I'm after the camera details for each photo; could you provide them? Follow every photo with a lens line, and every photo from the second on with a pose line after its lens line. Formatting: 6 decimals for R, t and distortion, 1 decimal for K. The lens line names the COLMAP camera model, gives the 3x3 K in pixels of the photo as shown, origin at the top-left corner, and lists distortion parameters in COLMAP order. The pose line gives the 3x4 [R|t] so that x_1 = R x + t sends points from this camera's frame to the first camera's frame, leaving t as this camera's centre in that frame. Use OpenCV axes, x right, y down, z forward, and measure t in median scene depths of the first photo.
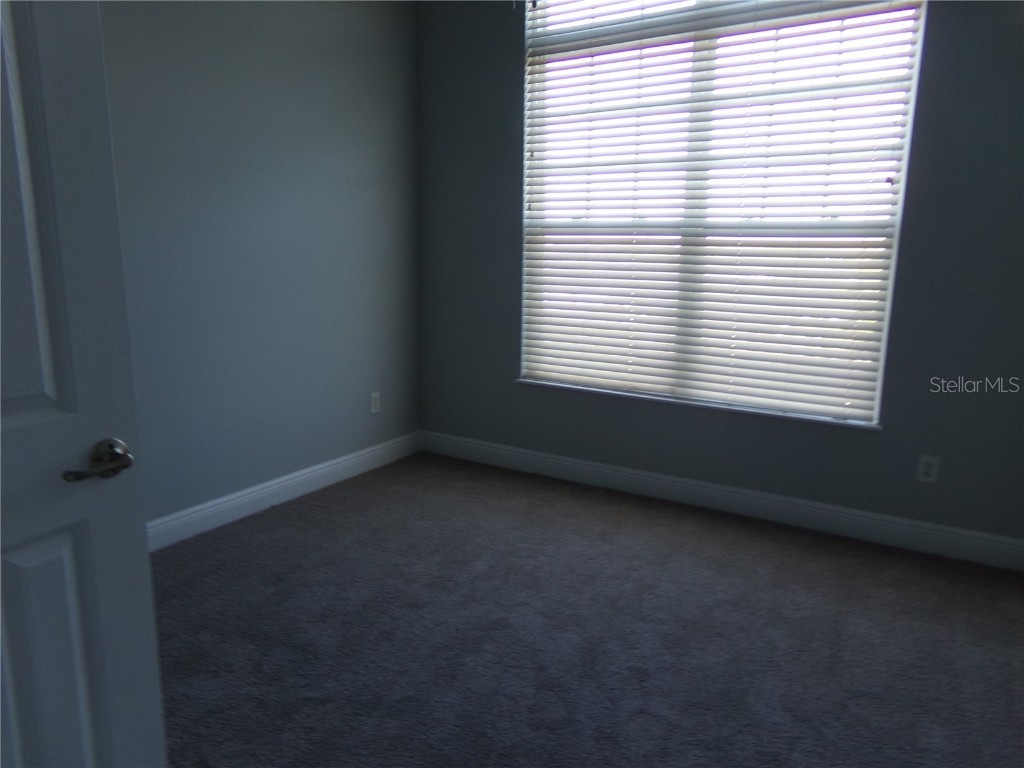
lens RADIAL K [[709.3, 0, 496.3], [0, 709.3, 390.3], [0, 0, 1]] dist [0.003185, 0.004455]
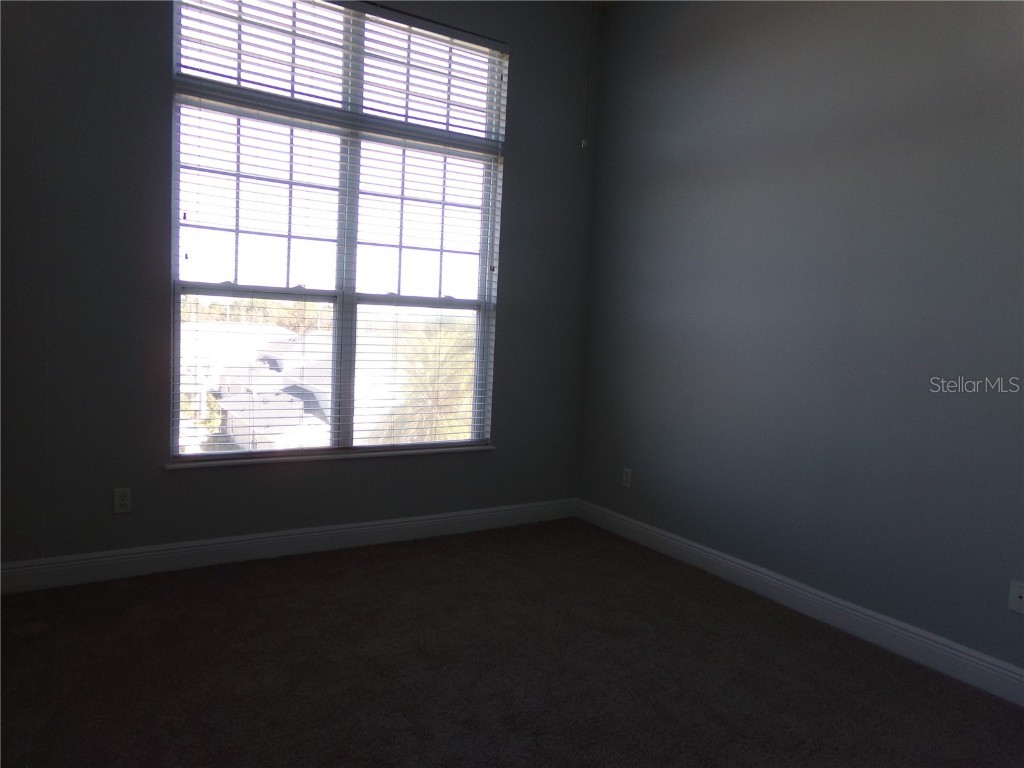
lens RADIAL K [[709.3, 0, 496.3], [0, 709.3, 390.3], [0, 0, 1]] dist [0.003185, 0.004455]
pose [[0.433392, -0.083287, 0.897349, -0.610390], [0.127663, 0.991353, 0.030354, -0.085119], [-0.892118, 0.101403, 0.440277, 0.303283]]
